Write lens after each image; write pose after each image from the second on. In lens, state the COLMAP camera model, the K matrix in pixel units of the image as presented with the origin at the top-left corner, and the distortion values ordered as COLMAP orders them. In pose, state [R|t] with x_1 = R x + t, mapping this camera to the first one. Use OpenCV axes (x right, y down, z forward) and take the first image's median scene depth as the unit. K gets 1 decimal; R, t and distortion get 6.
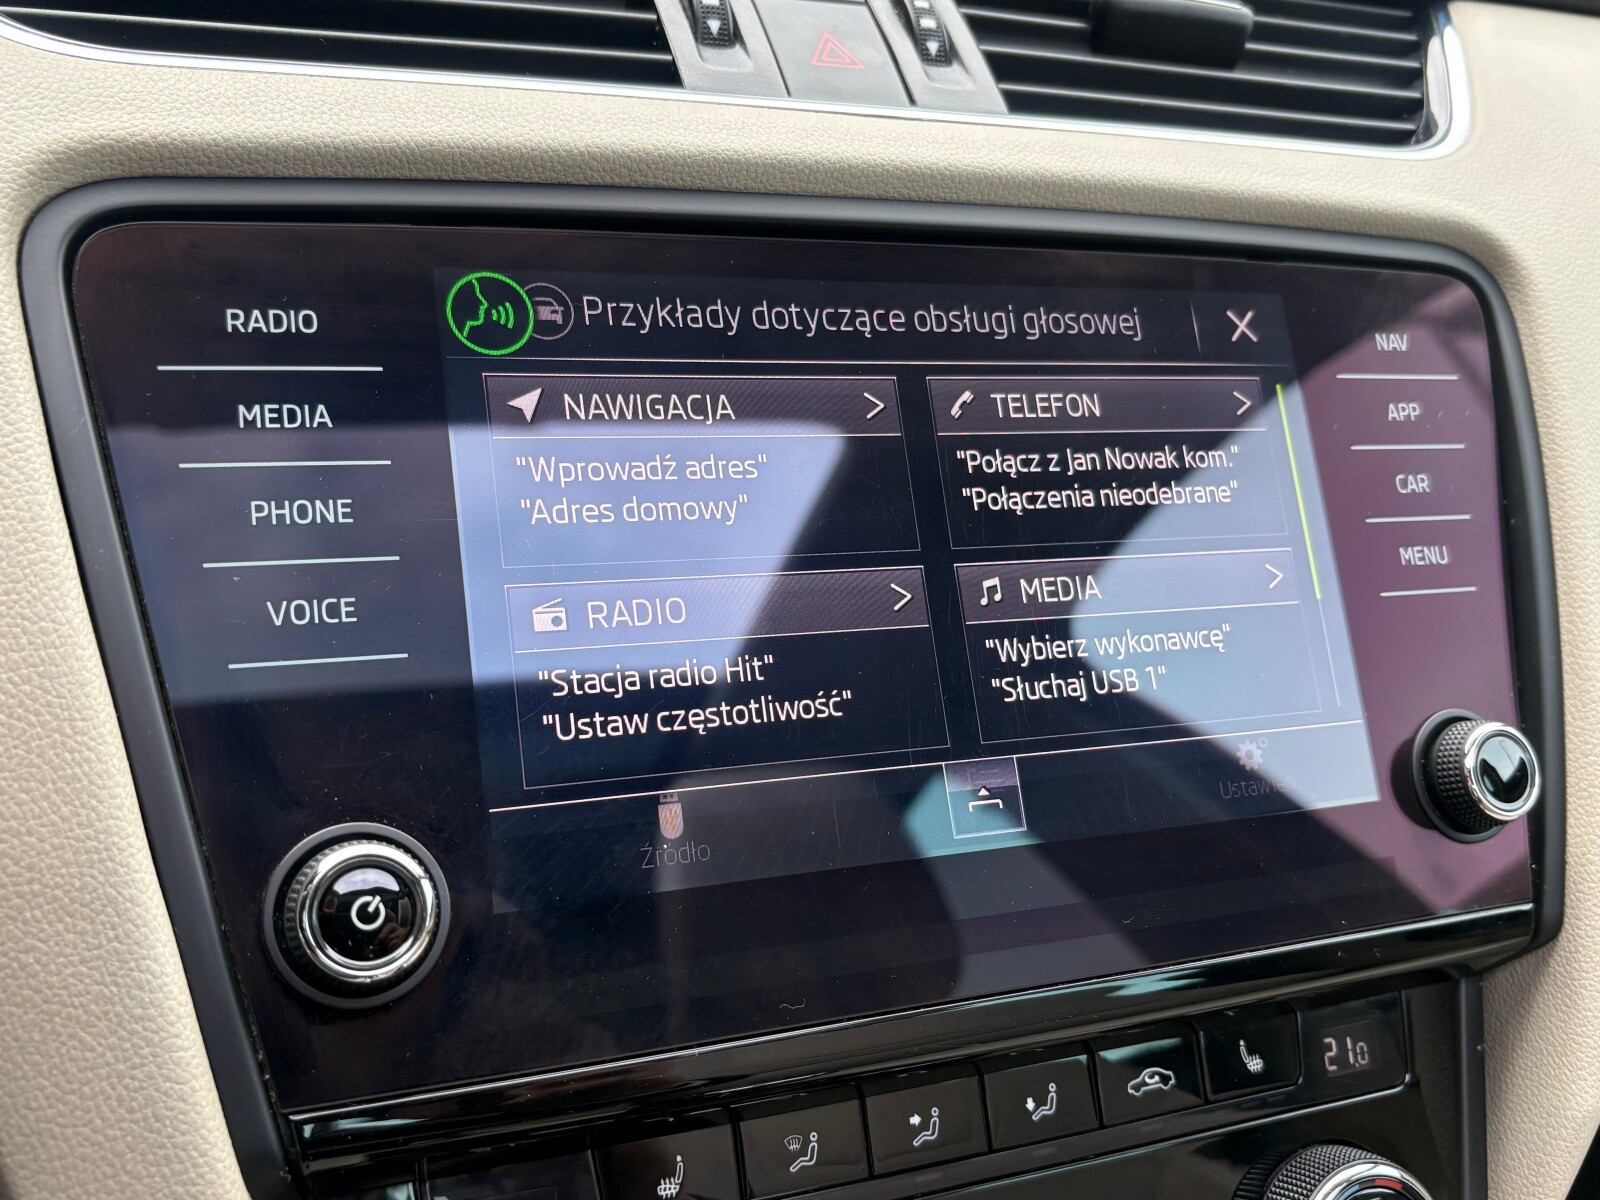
lens RADIAL K [[1574.8, 0, 800.0], [0, 1574.8, 600.0], [0, 0, 1]] dist [0.005234, 0.022186]
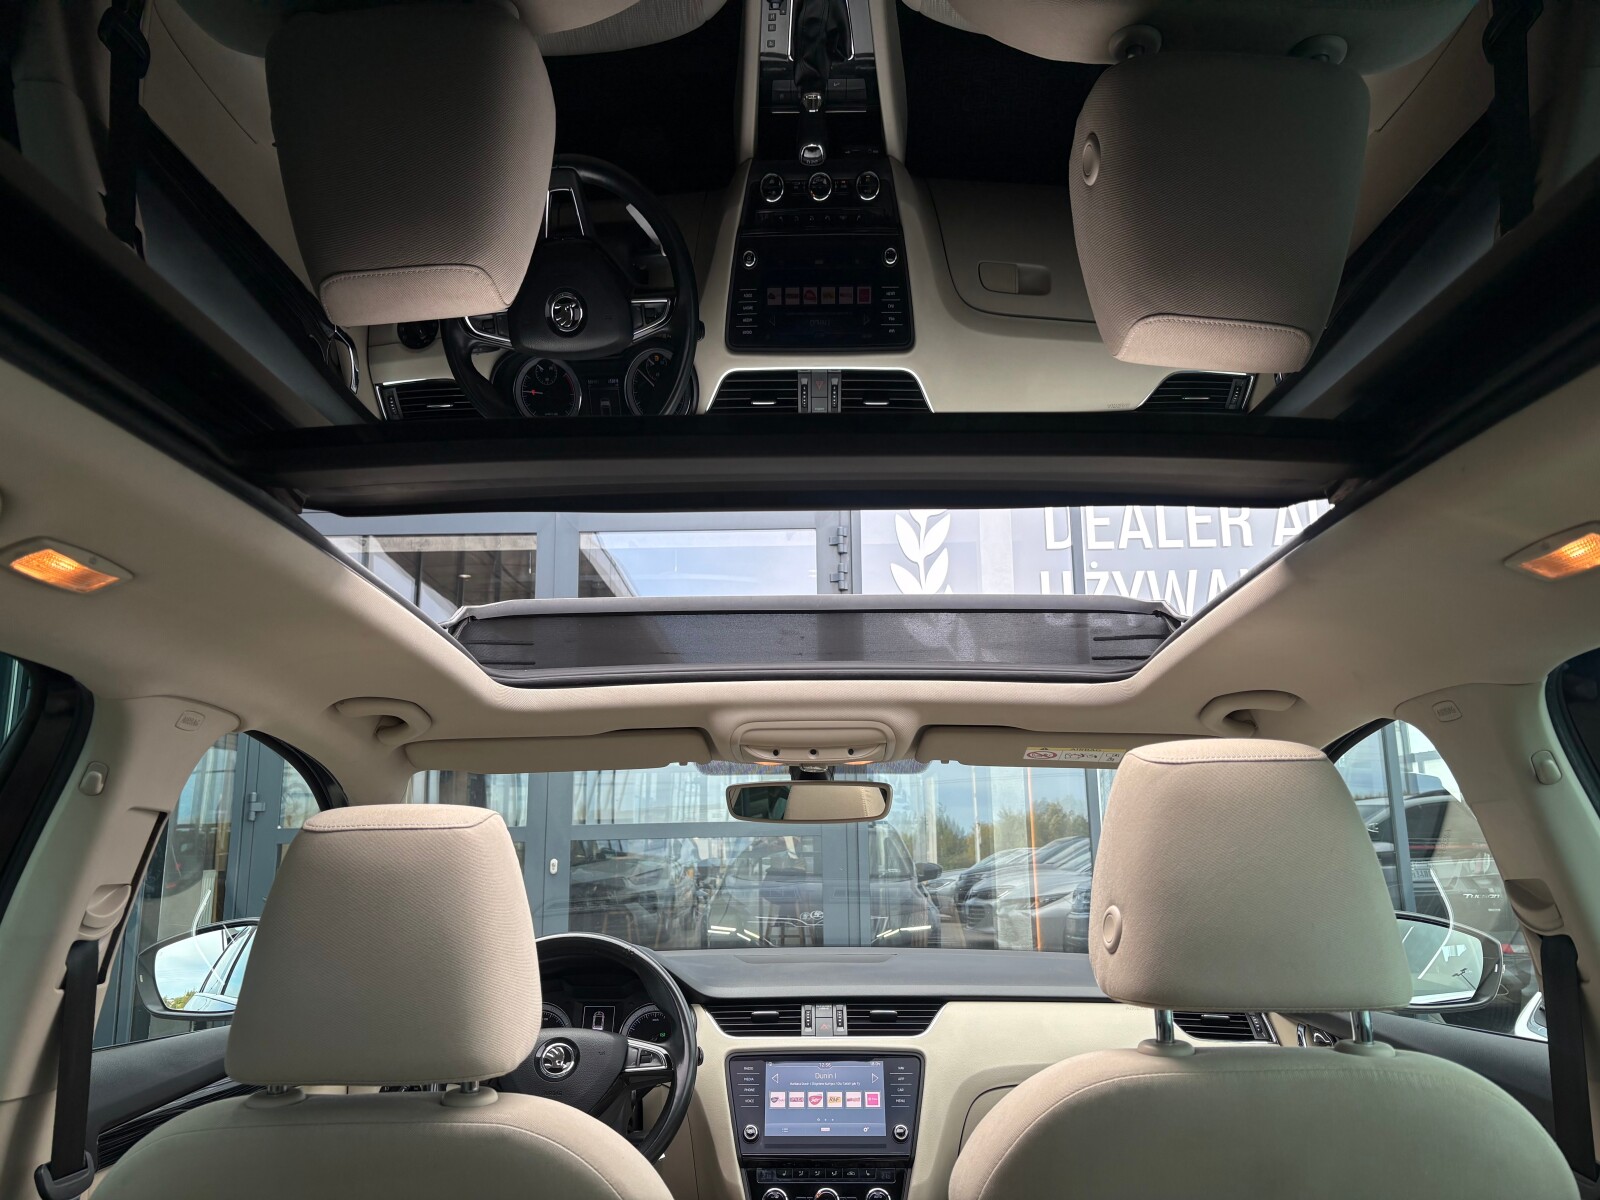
lens RADIAL K [[1236.1, 0, 794.9], [0, 1236.1, 606.3], [0, 0, 1]] dist [0.013806, -0.005769]
pose [[0.912207, -0.120094, -0.391736, 3.130081], [-0.049917, 0.916385, -0.397173, 0.220363], [0.406679, 0.381858, 0.829938, -6.056173]]
